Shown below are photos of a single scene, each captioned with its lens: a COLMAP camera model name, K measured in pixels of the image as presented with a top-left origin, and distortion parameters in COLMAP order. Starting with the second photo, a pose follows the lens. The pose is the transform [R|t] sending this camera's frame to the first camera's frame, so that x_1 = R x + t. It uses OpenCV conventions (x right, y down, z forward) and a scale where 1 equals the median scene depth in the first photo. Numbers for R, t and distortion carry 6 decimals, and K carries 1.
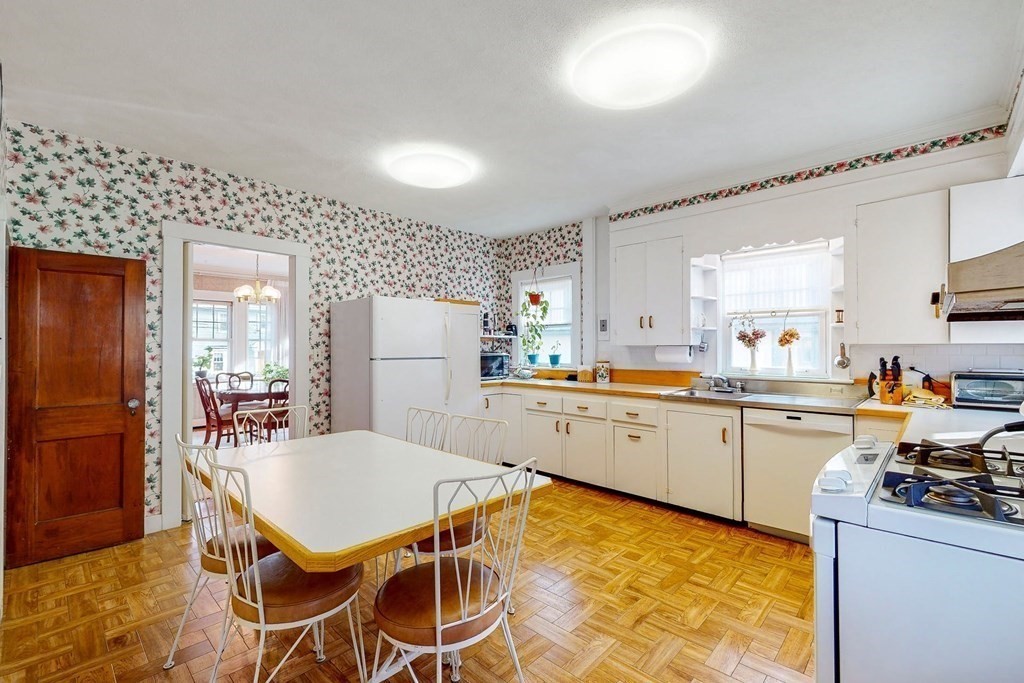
lens RADIAL K [[445.6, 0, 514.8], [0, 445.6, 344.3], [0, 0, 1]] dist [0.015449, 0.000083]
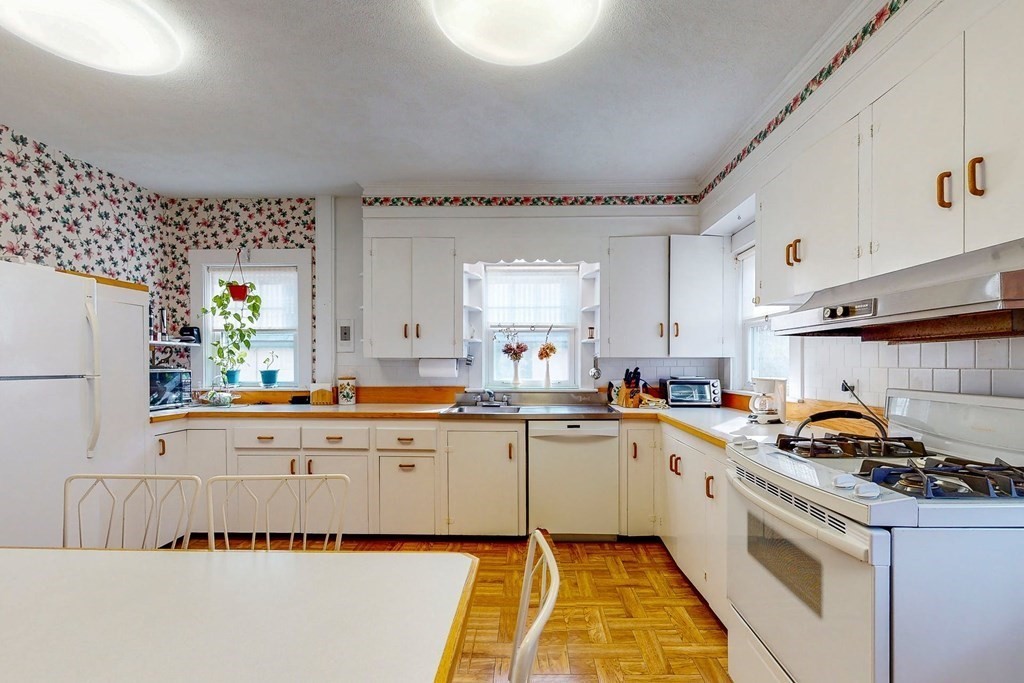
lens RADIAL K [[457.8, 0, 515.9], [0, 457.8, 365.6], [0, 0, 1]] dist [0.009427, 0.000287]
pose [[0.746628, -0.000139, 0.665242, -0.121535], [-0.006017, 0.999958, 0.006962, 0.008411], [-0.665214, -0.009200, 0.746596, 0.174153]]
